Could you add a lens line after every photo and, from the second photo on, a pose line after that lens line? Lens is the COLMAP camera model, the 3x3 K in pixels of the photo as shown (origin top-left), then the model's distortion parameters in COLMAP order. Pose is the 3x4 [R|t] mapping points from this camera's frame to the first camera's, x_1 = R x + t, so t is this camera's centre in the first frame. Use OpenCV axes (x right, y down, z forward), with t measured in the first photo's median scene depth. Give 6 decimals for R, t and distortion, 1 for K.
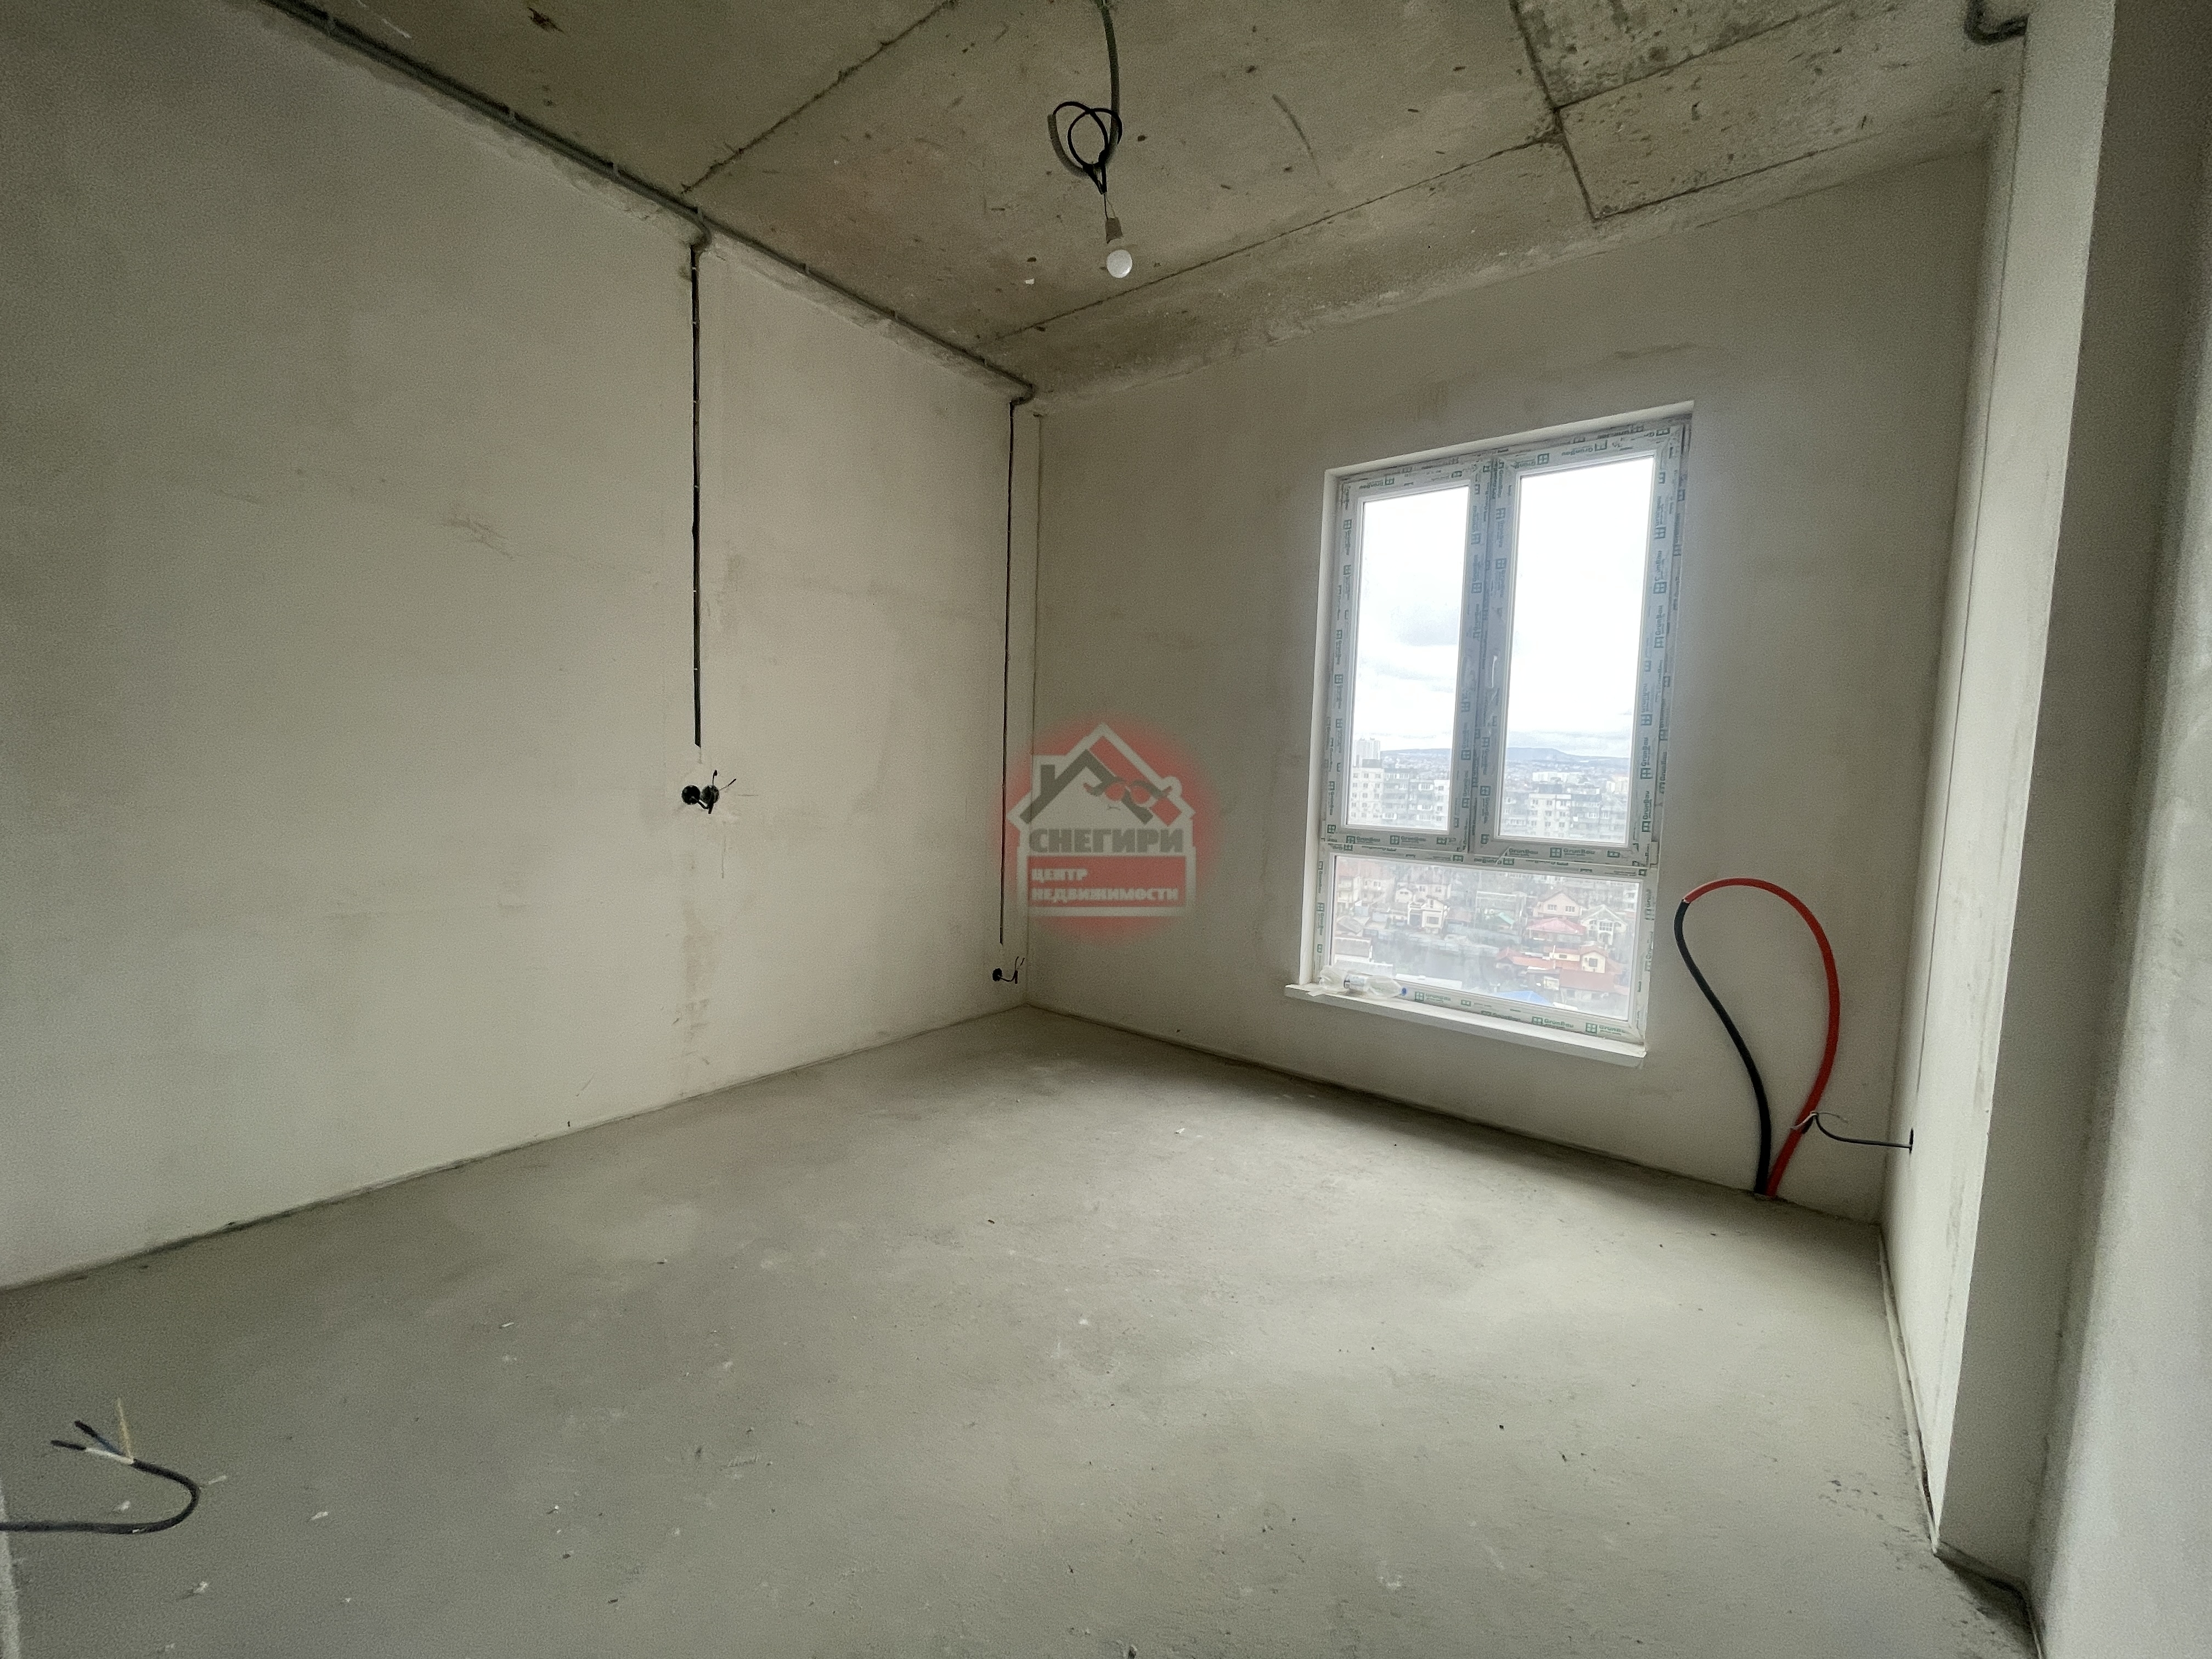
lens RADIAL K [[890.1, 0, 1100.1], [0, 890.1, 838.4], [0, 0, 1]] dist [-0.002958, 0.000852]
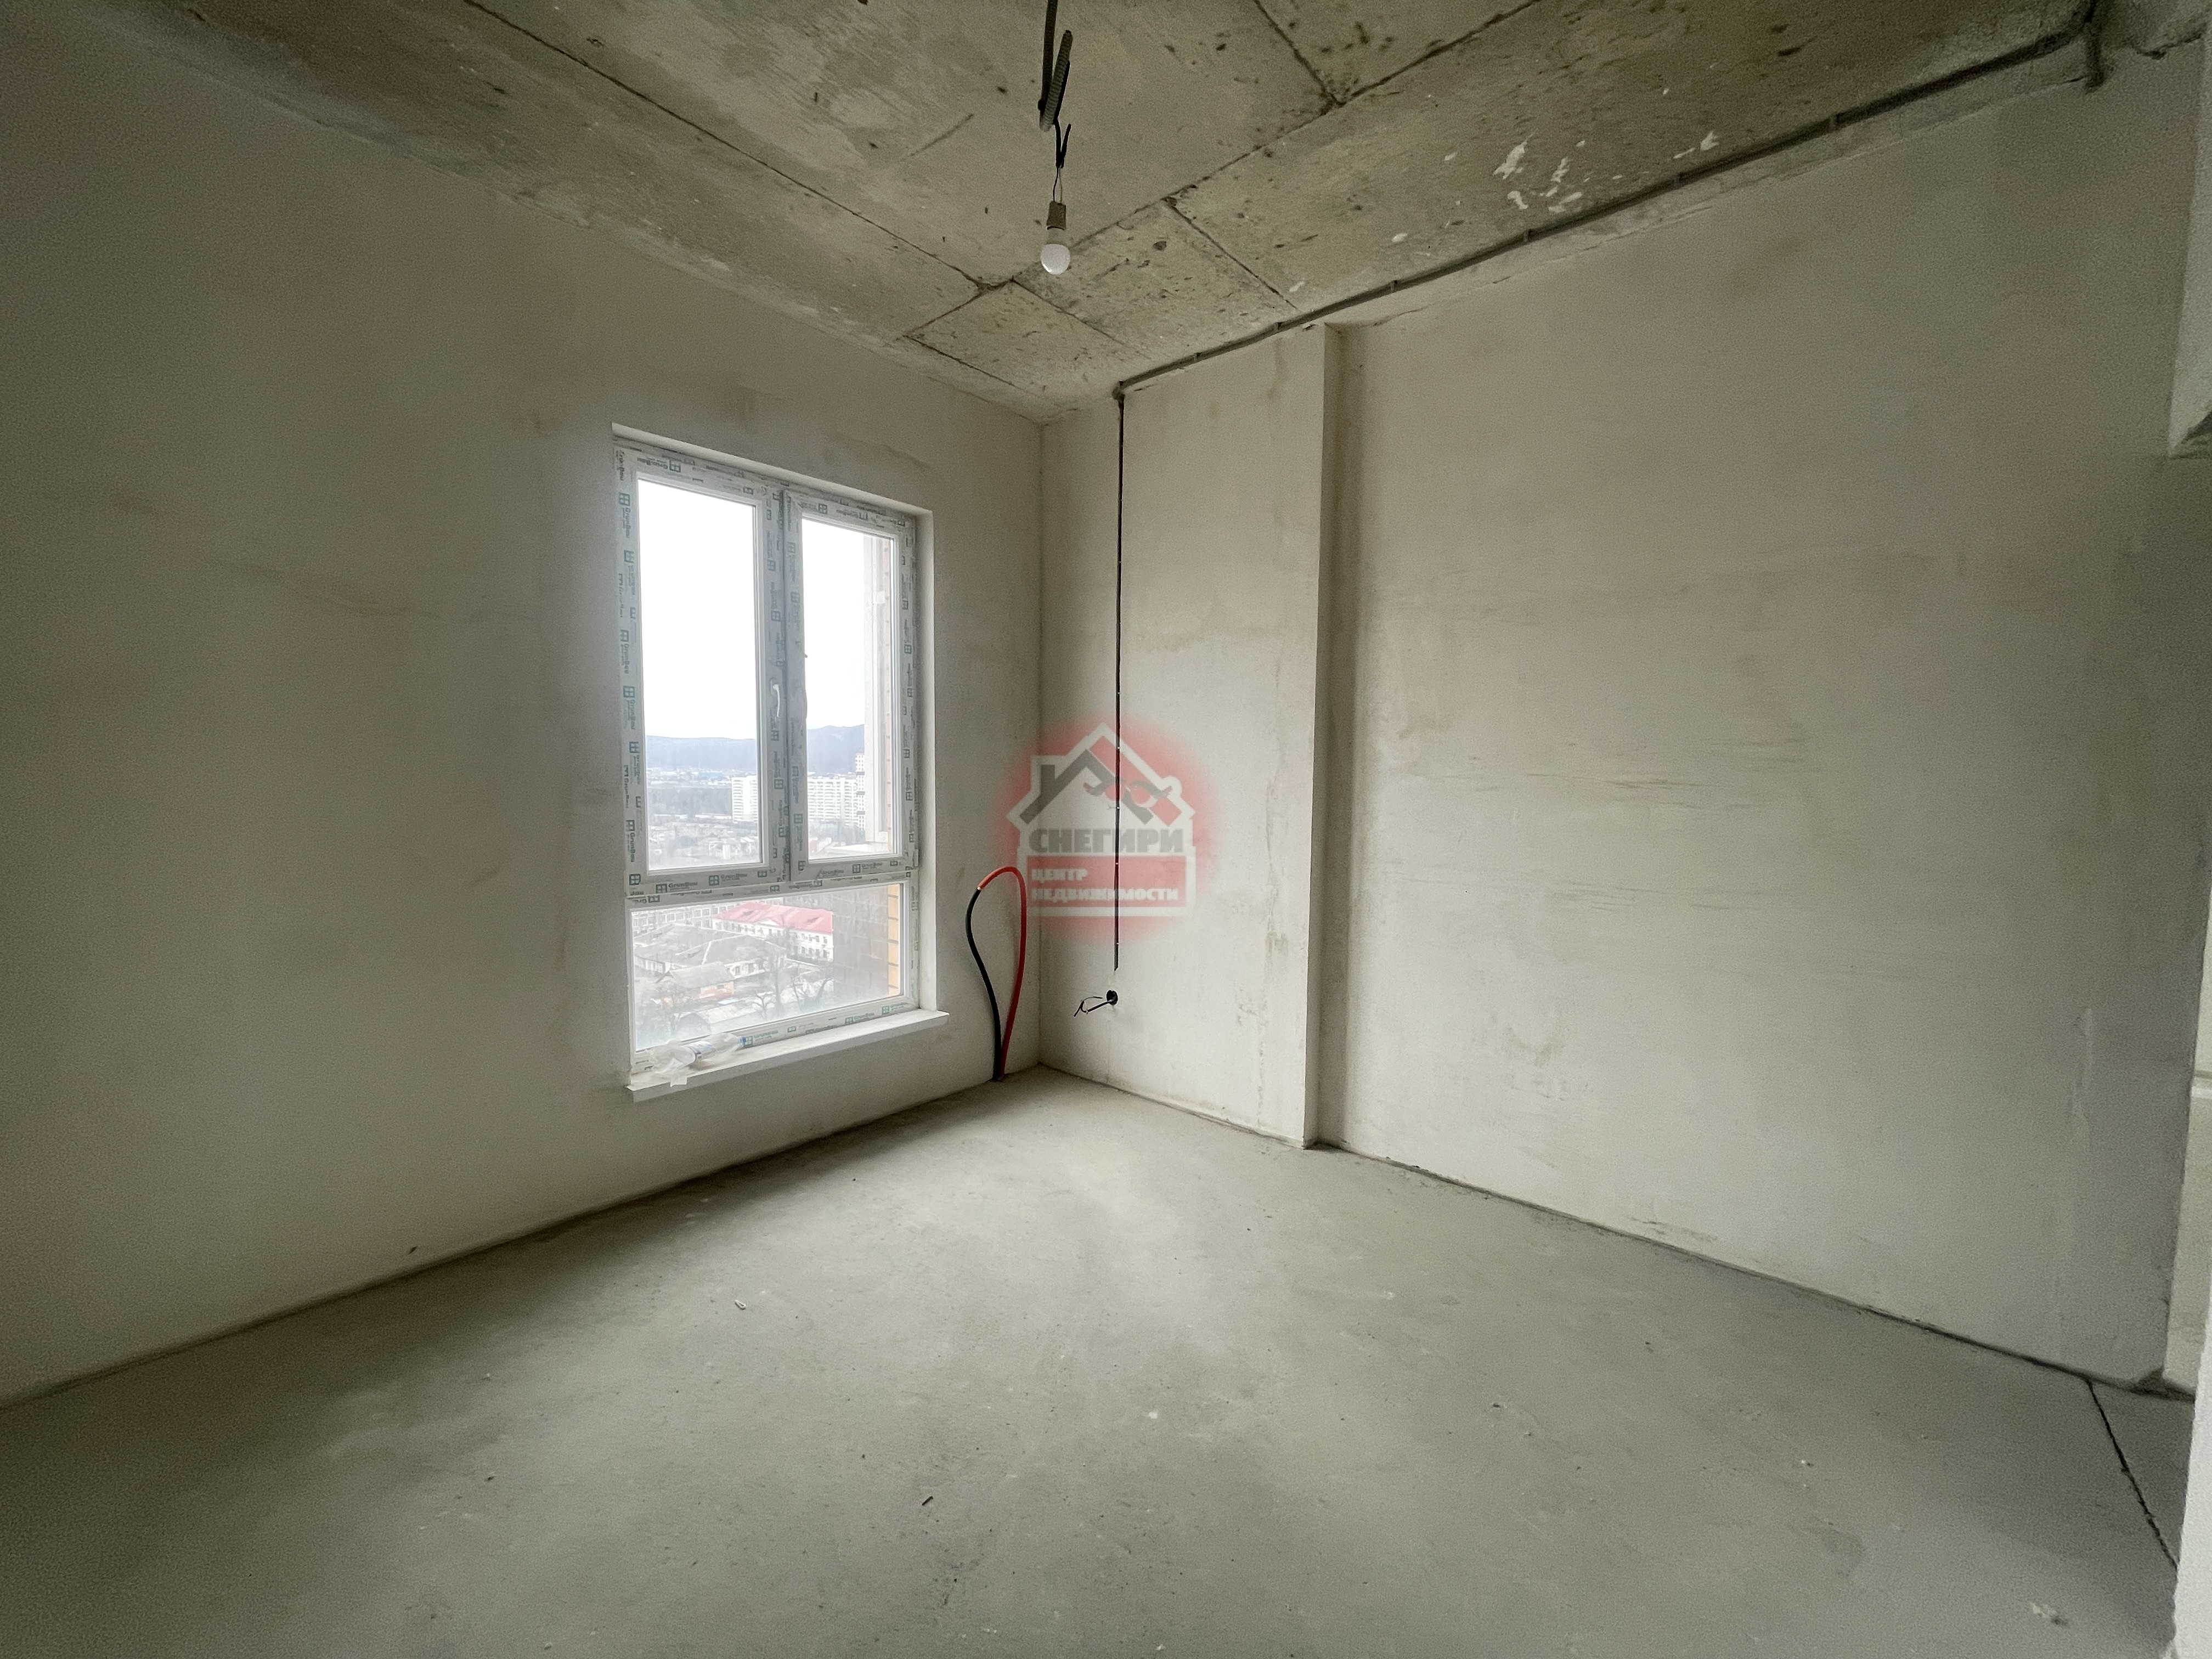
lens RADIAL K [[890.1, 0, 1098.6], [0, 890.1, 839.8], [0, 0, 1]] dist [-0.002958, 0.000852]
pose [[0.060329, -0.104256, 0.992719, -0.529435], [0.076300, 0.992102, 0.099554, -0.098946], [-0.995258, 0.069738, 0.067807, 0.555313]]
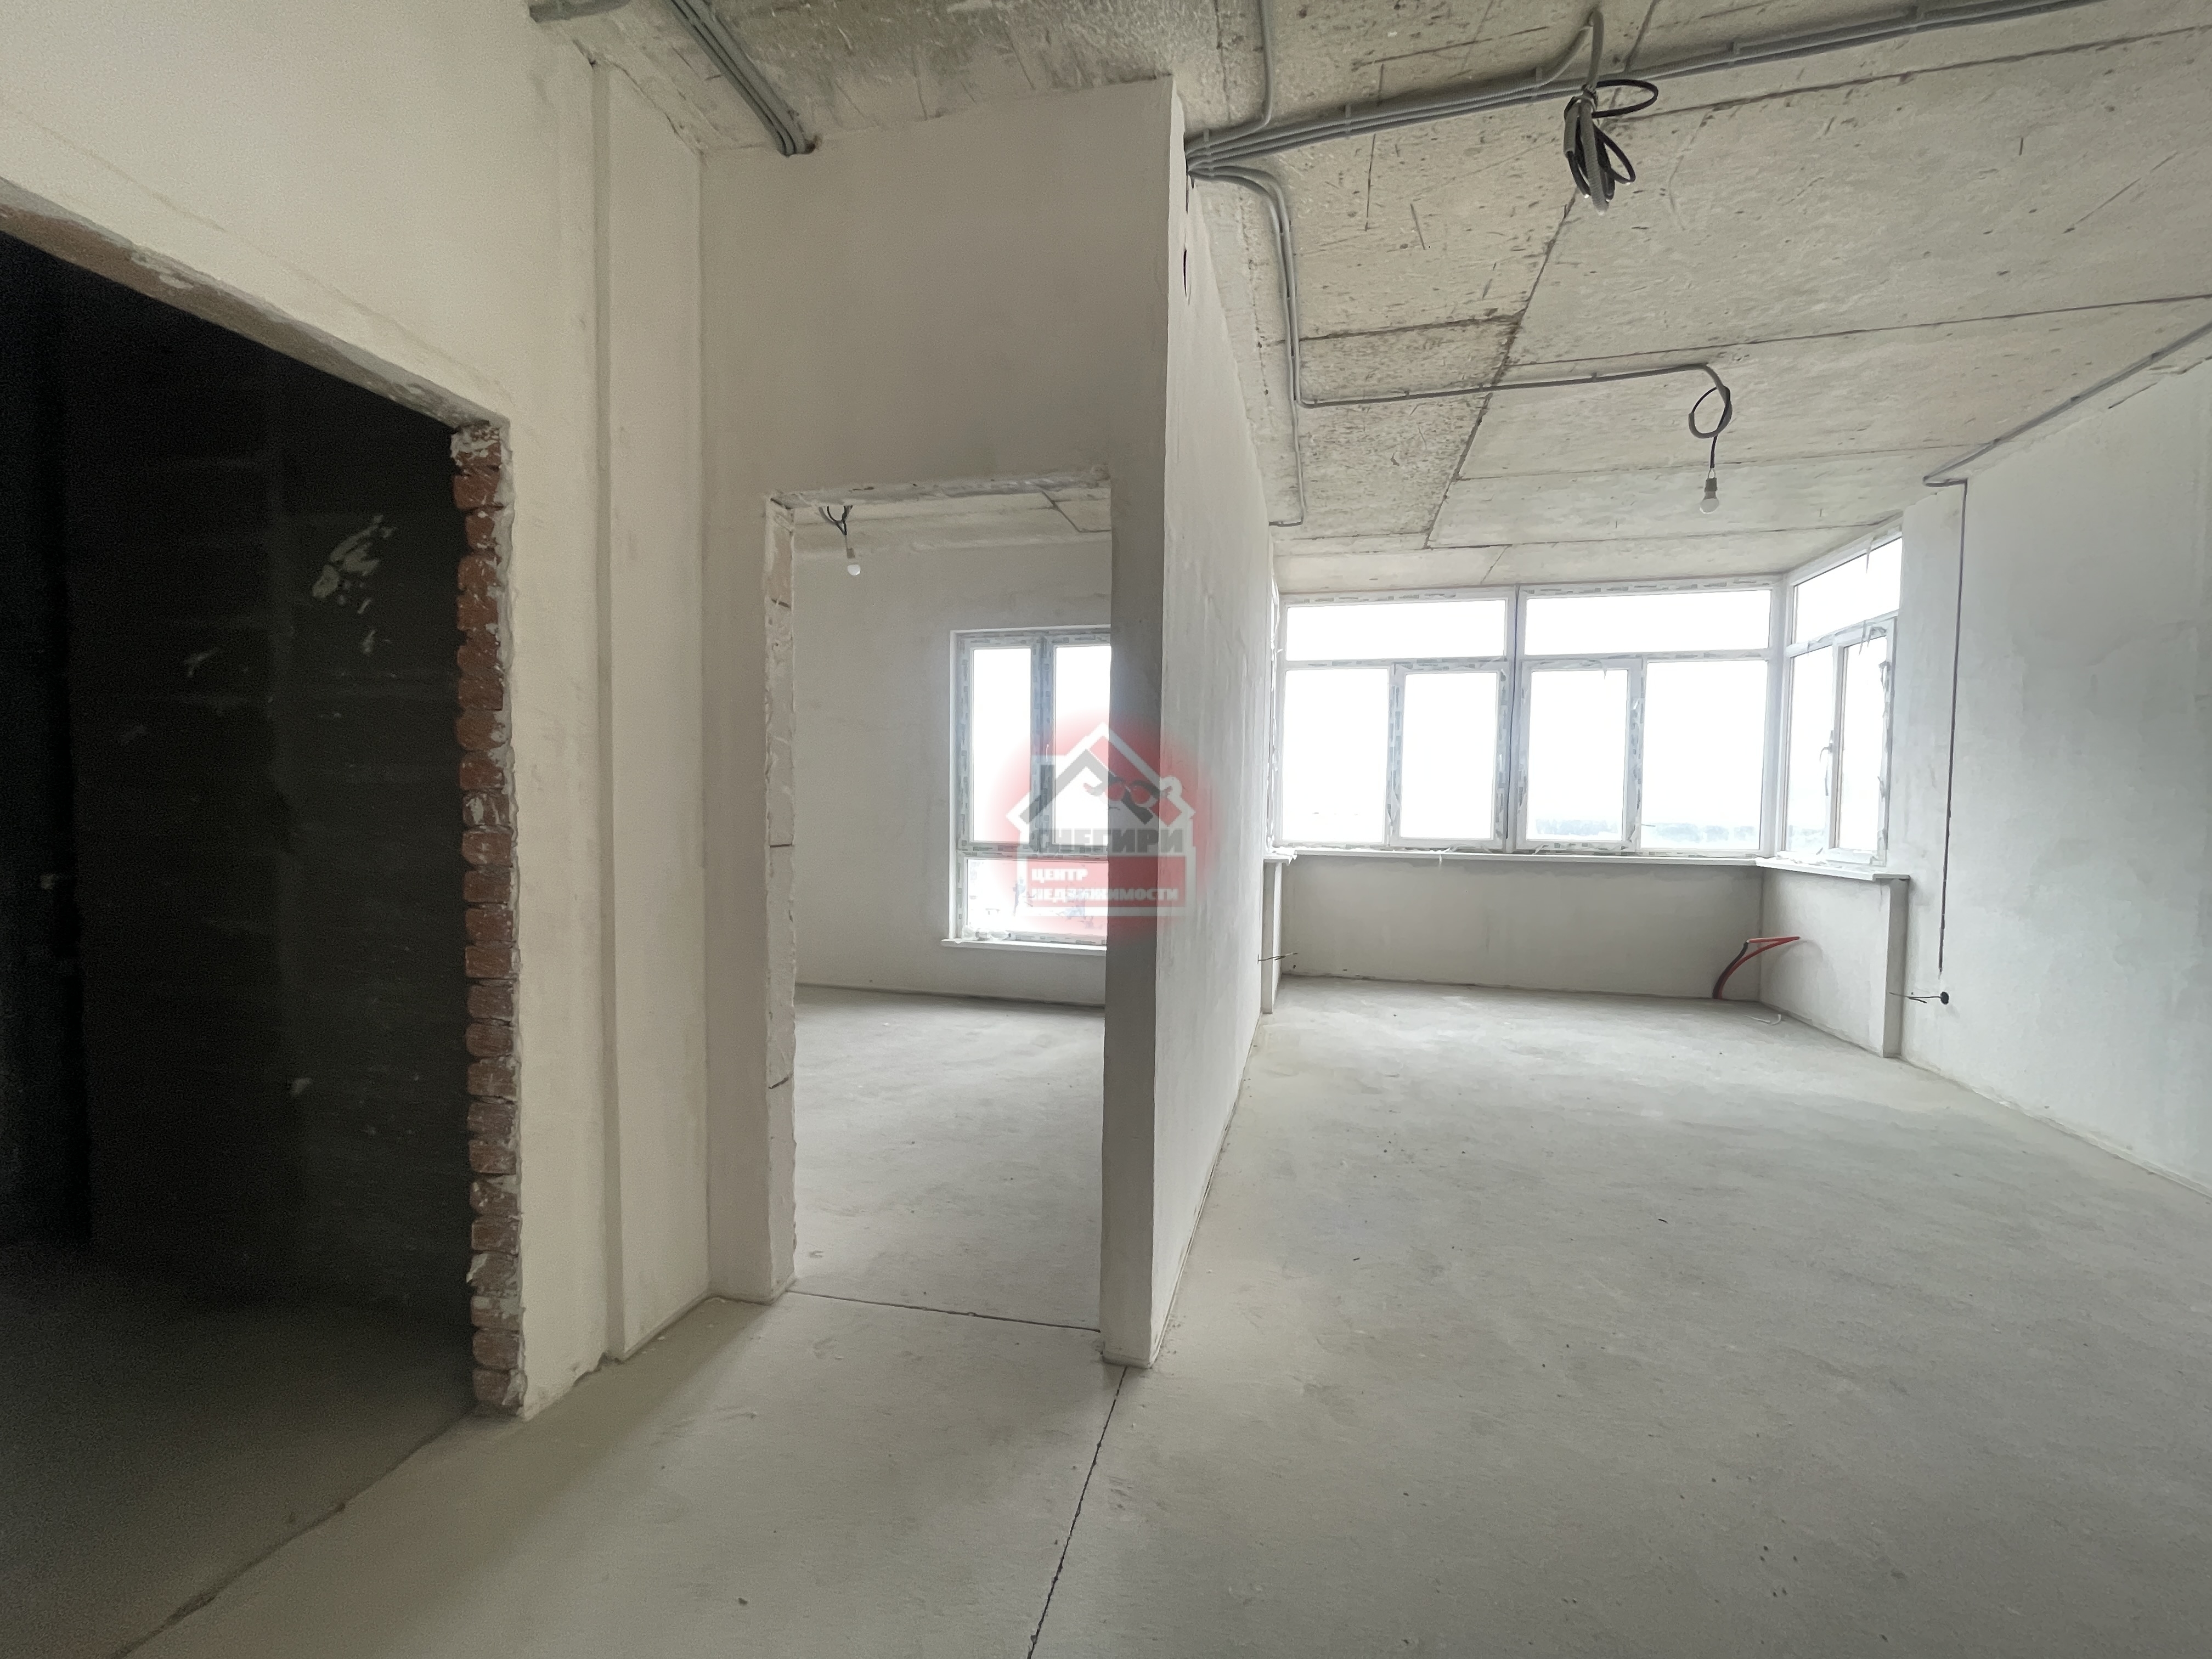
lens RADIAL K [[890.1, 0, 1098.2], [0, 890.1, 837.7], [0, 0, 1]] dist [-0.002958, 0.000852]
pose [[0.914436, -0.038212, 0.402923, -0.187088], [0.049667, 0.998603, -0.018014, 0.022007], [-0.401672, 0.036485, 0.915057, -0.644770]]
